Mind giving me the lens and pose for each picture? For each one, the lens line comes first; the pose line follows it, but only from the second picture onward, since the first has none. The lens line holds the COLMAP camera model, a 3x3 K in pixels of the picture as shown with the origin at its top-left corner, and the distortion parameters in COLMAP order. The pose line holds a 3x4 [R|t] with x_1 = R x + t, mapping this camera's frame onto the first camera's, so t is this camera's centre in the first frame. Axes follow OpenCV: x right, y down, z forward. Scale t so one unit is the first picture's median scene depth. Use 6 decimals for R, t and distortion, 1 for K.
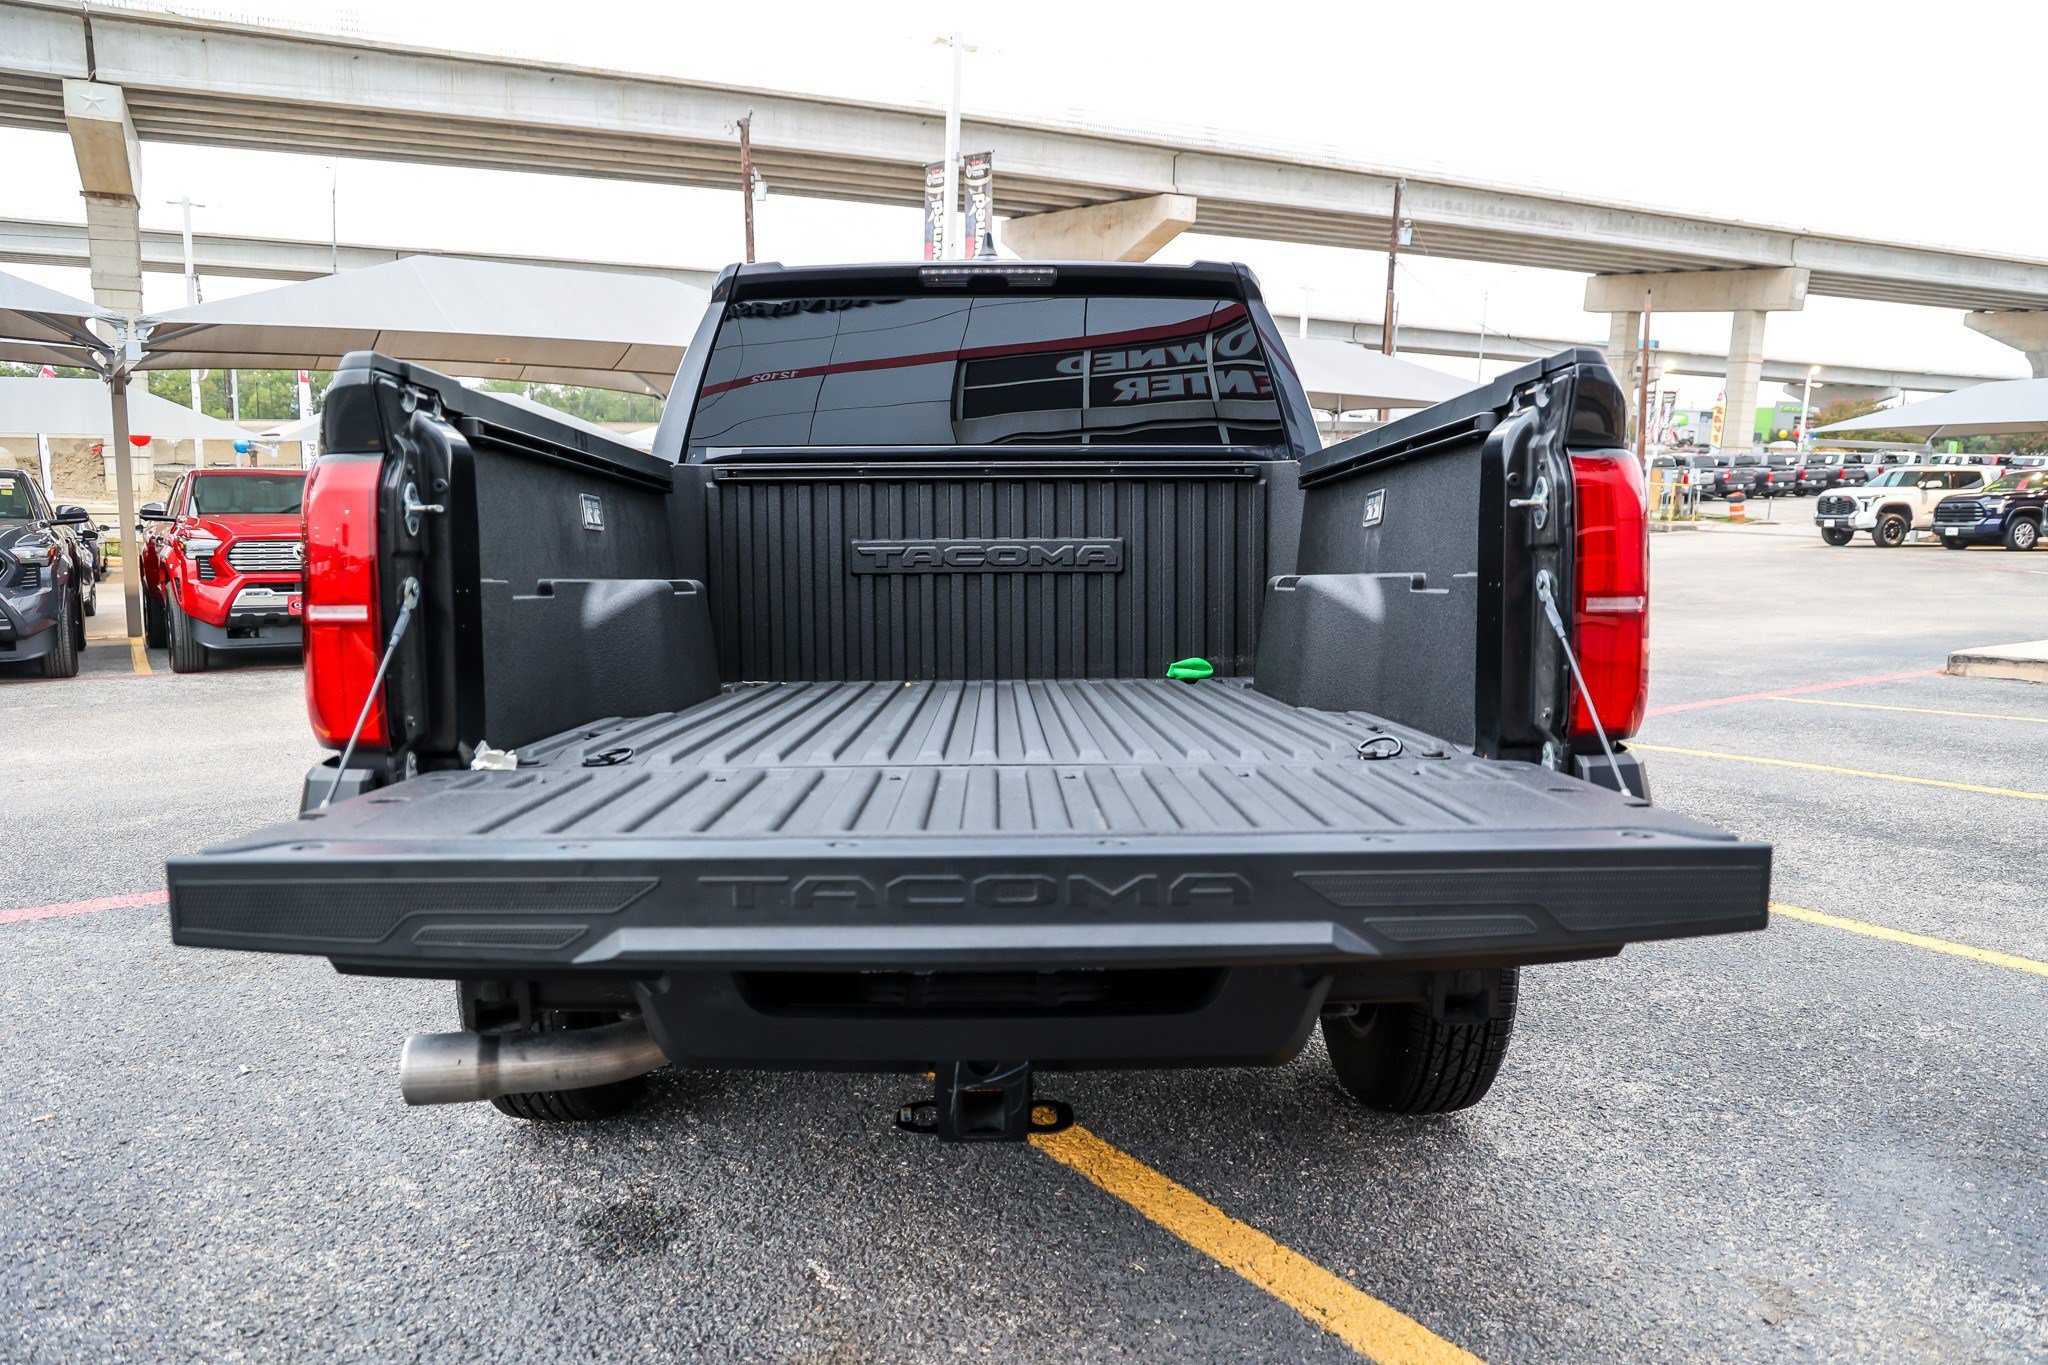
lens RADIAL K [[1400.9, 0, 1030.5], [0, 1400.9, 681.3], [0, 0, 1]] dist [-0.091590, 0.060469]
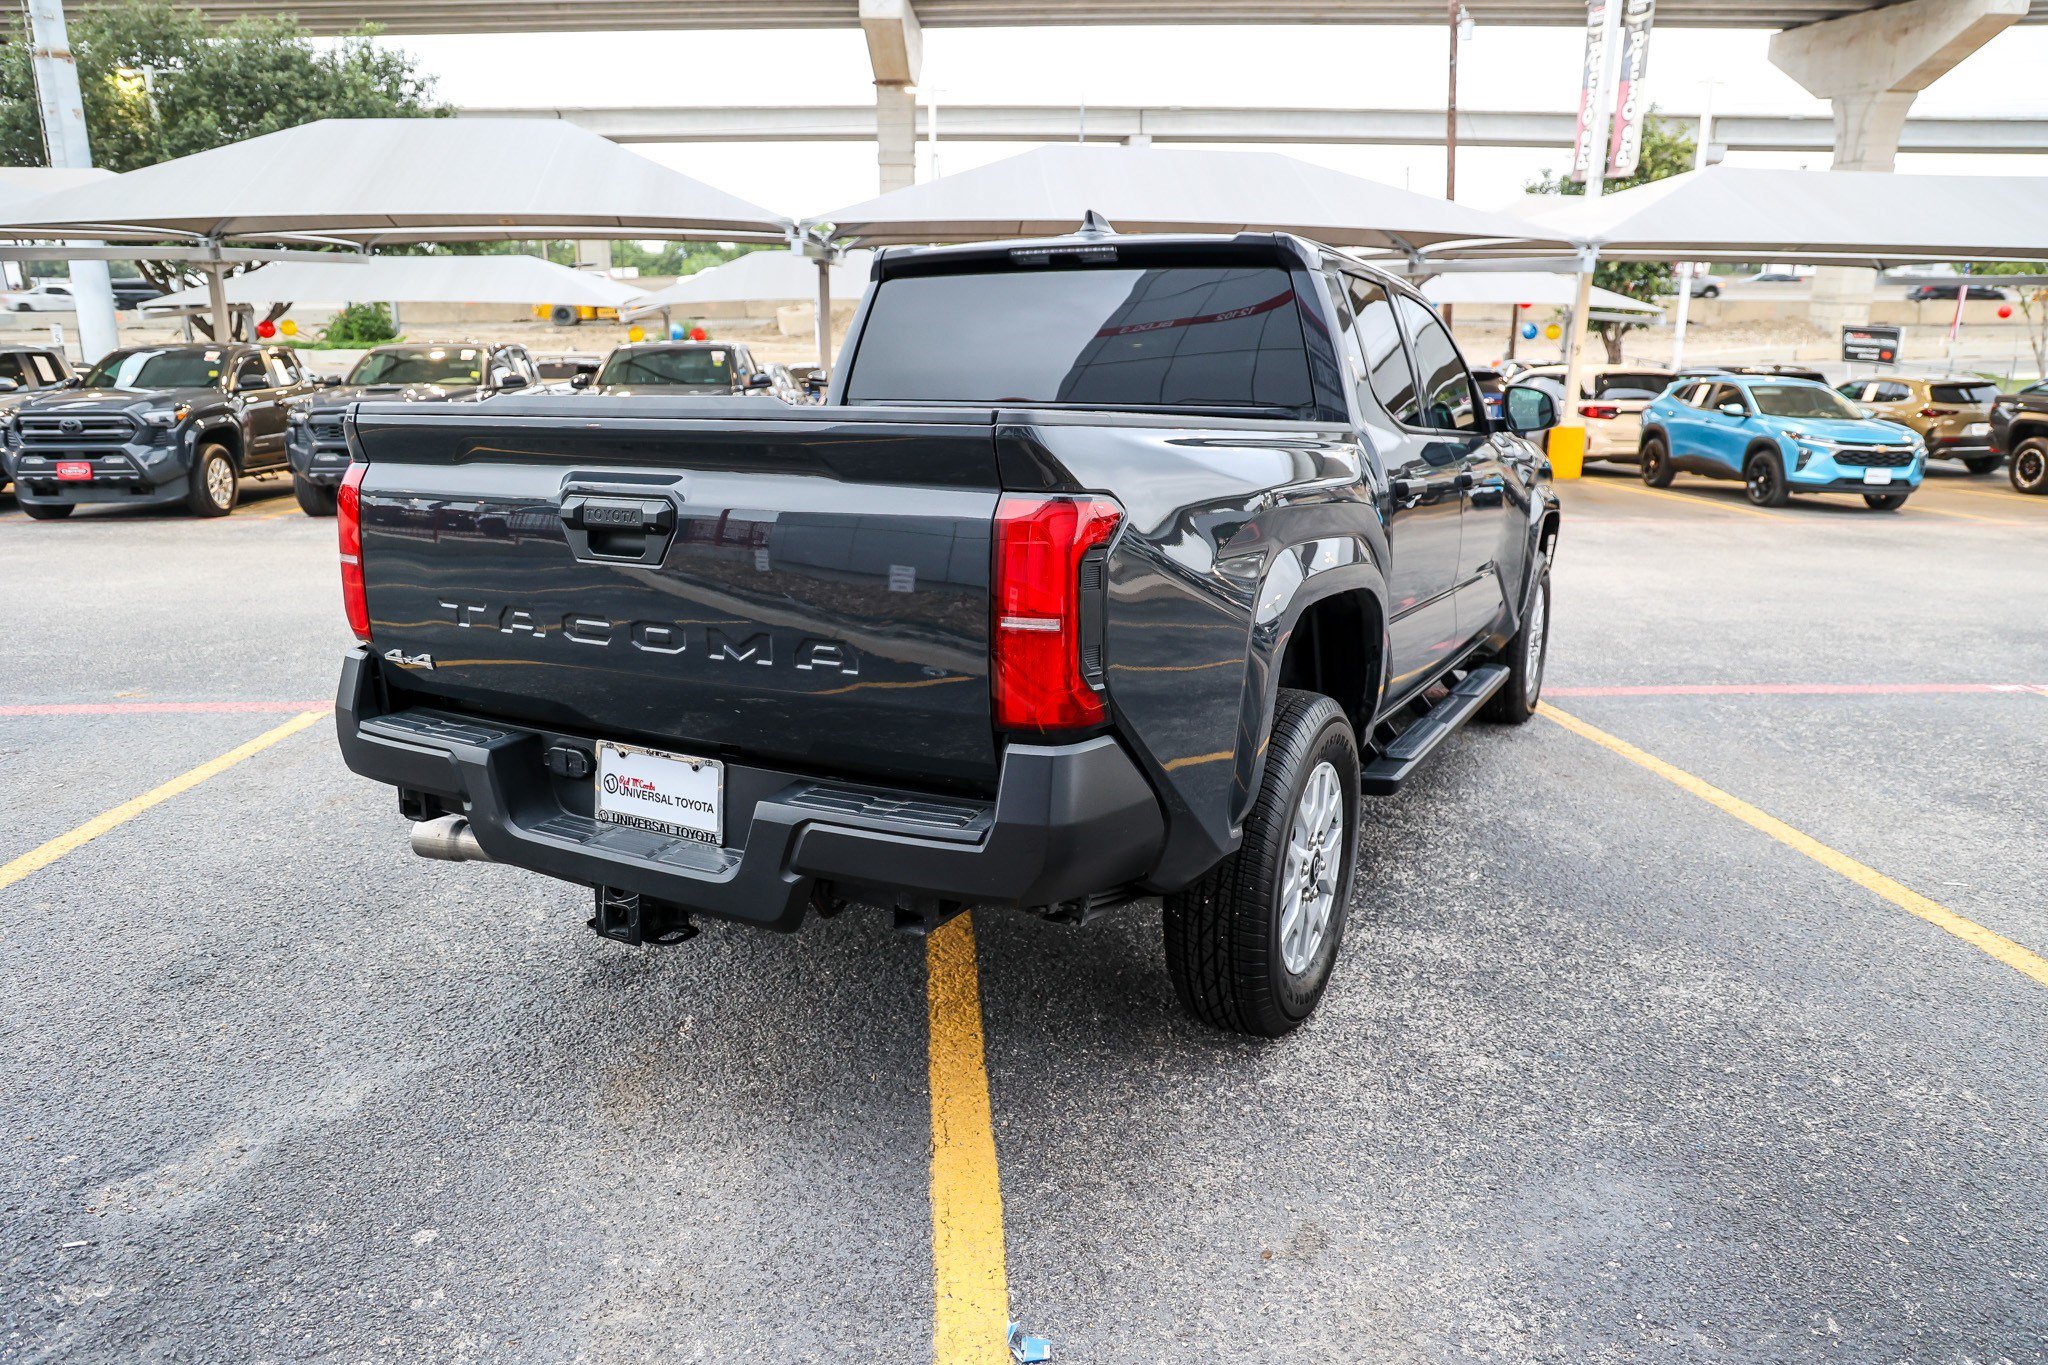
lens RADIAL K [[1396.1, 0, 1028.4], [0, 1396.1, 677.6], [0, 0, 1]] dist [-0.089353, 0.057433]
pose [[0.874251, 0.111848, -0.472414, 0.148759], [-0.062117, 0.990872, 0.119644, -0.022997], [0.481483, -0.075254, 0.873219, -0.010886]]
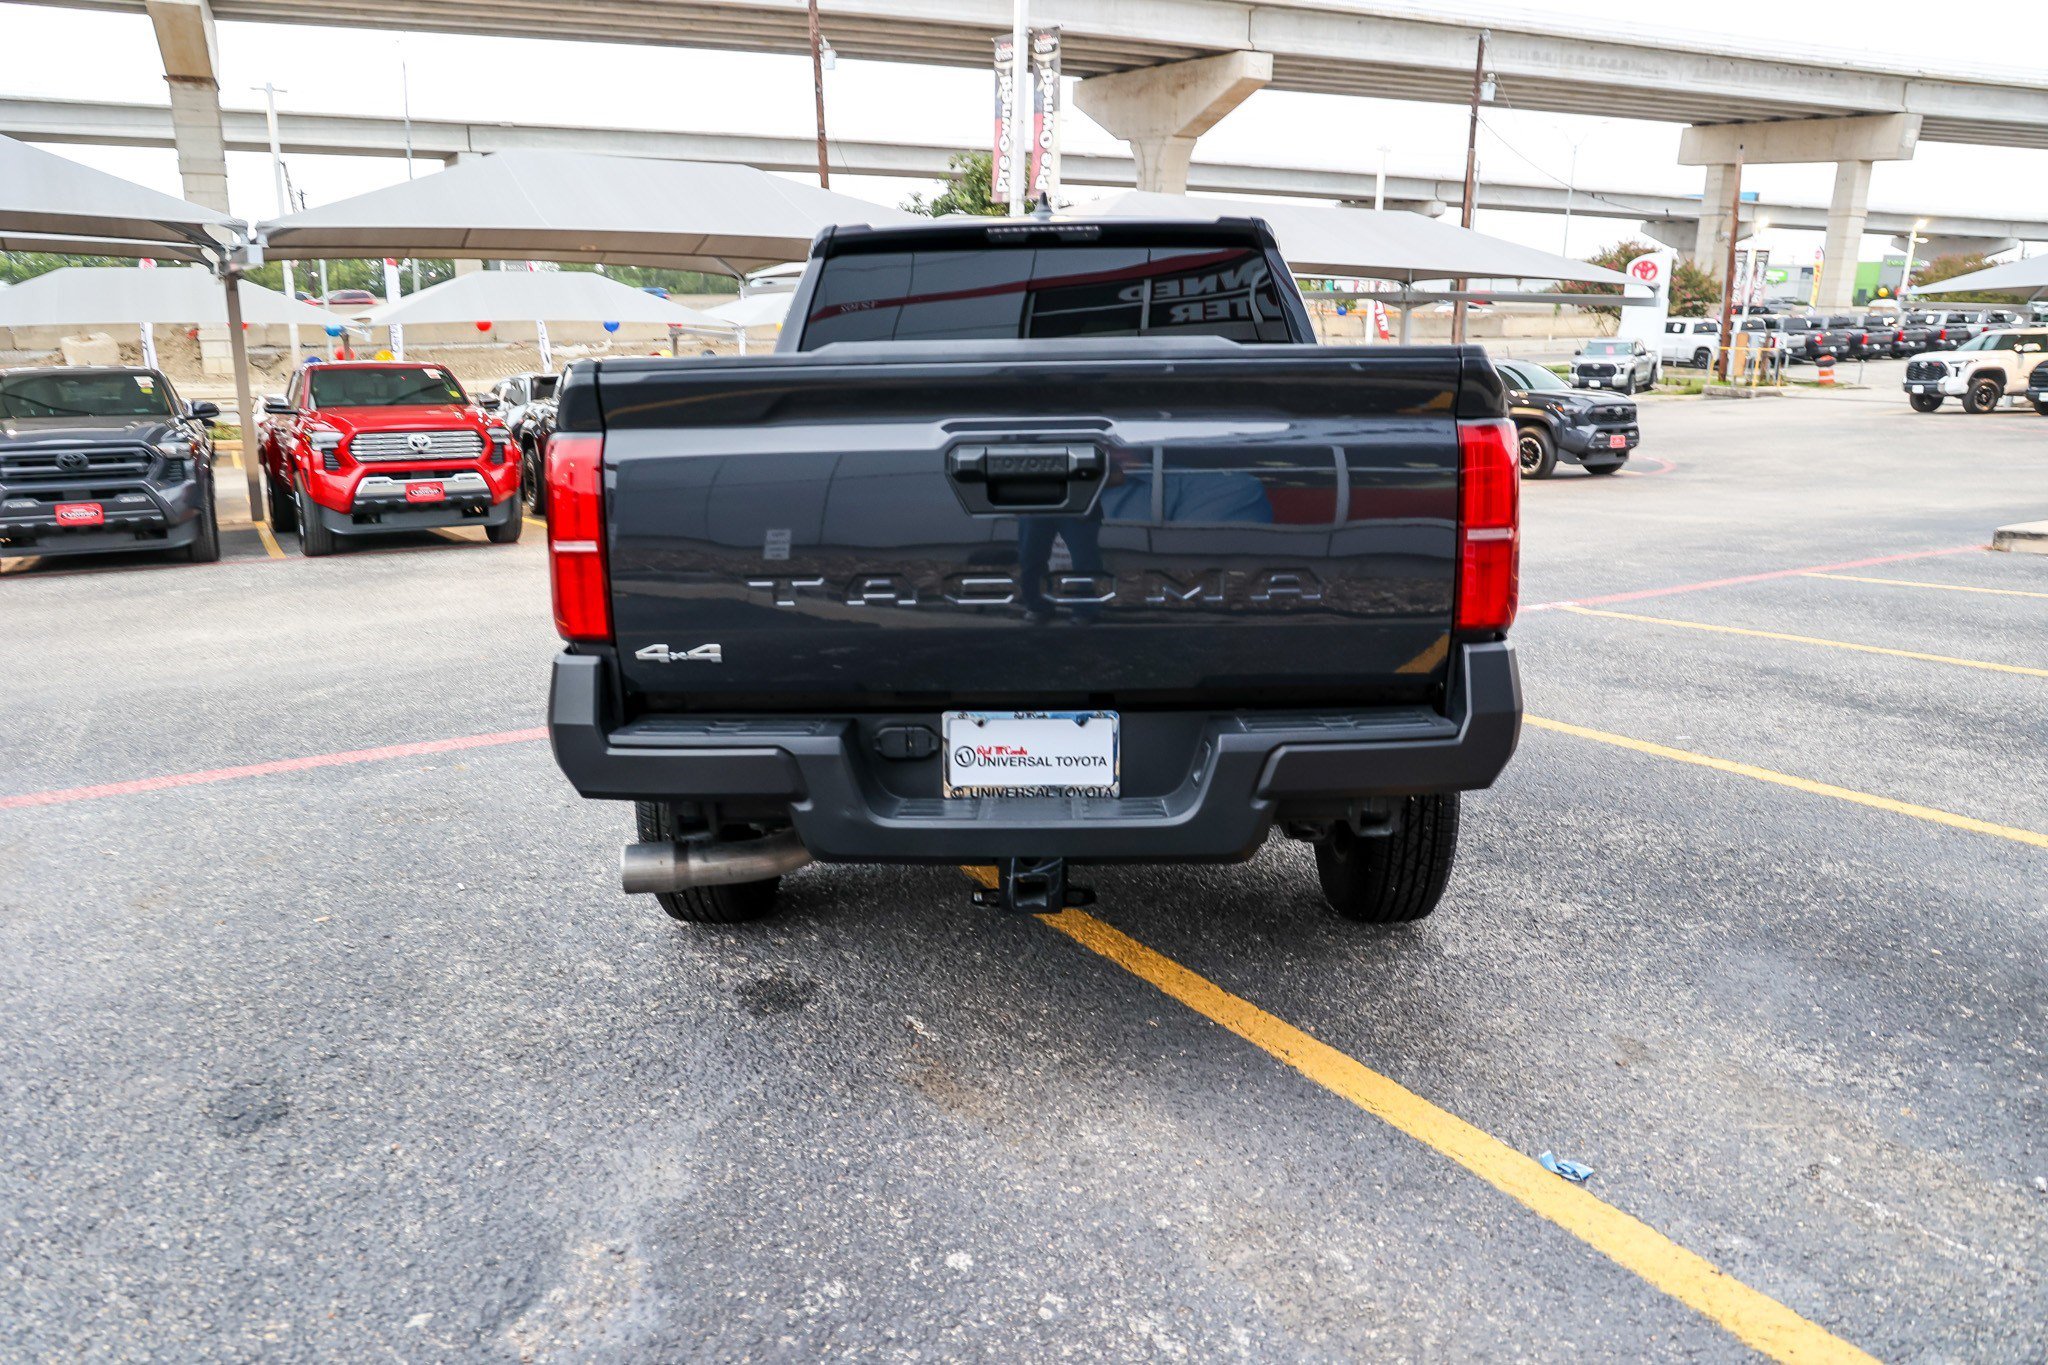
lens RADIAL K [[1396.1, 0, 1028.4], [0, 1396.1, 677.6], [0, 0, 1]] dist [-0.089353, 0.057433]
pose [[0.998477, -0.000752, -0.055157, 0.006050], [0.005780, 0.995828, 0.091063, -0.006176], [0.054859, -0.091243, 0.994316, -0.059308]]
